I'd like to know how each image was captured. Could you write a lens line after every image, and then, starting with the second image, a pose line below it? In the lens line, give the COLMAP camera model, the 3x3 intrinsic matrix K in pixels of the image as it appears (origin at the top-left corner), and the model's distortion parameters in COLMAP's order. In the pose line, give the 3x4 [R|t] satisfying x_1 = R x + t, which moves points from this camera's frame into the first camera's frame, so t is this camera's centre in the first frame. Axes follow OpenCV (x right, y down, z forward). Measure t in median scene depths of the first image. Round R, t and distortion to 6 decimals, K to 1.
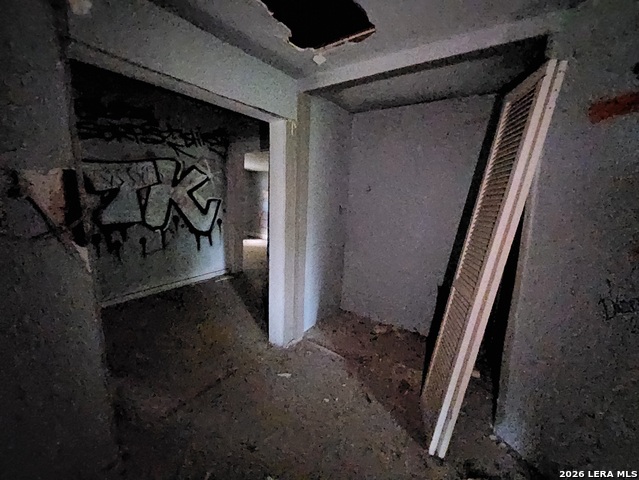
lens RADIAL K [[250.3, 0, 323.7], [0, 250.3, 230.1], [0, 0, 1]] dist [0.001389, -0.002933]
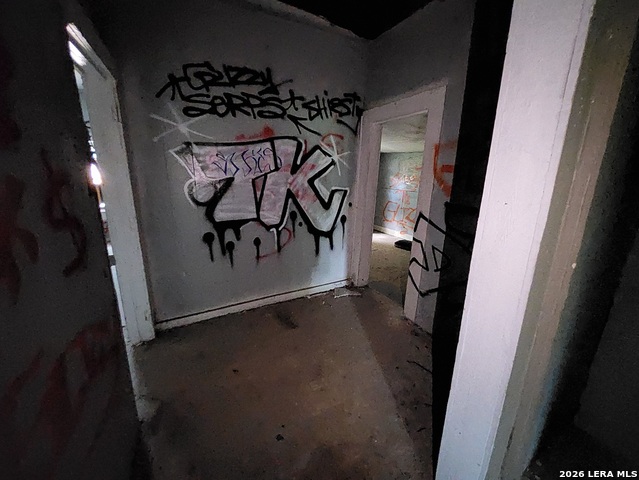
lens RADIAL K [[250.3, 0, 324.0], [0, 250.3, 226.0], [0, 0, 1]] dist [0.001389, -0.002933]
pose [[0.904882, 0.075729, -0.418872, -0.174031], [-0.054162, 0.996533, 0.063160, -0.066651], [0.422203, -0.034465, 0.905846, 0.330955]]
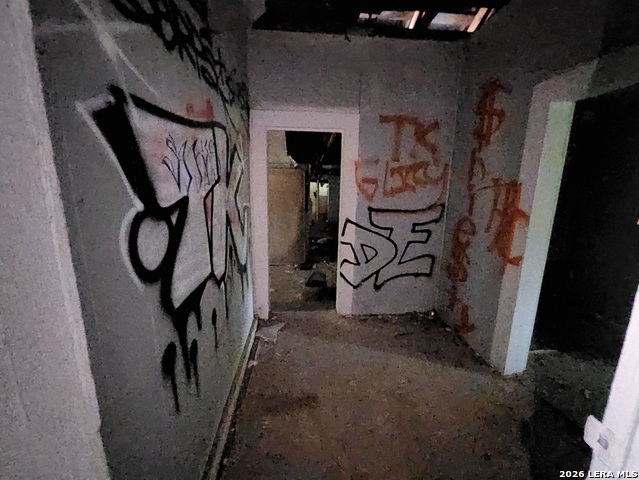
lens RADIAL K [[250.3, 0, 314.5], [0, 250.3, 227.5], [0, 0, 1]] dist [0.001389, -0.002933]
pose [[0.764091, -0.127427, 0.632398, -0.782383], [0.109828, 0.991682, 0.067122, -0.108748], [-0.635690, 0.018168, 0.771731, 0.521009]]
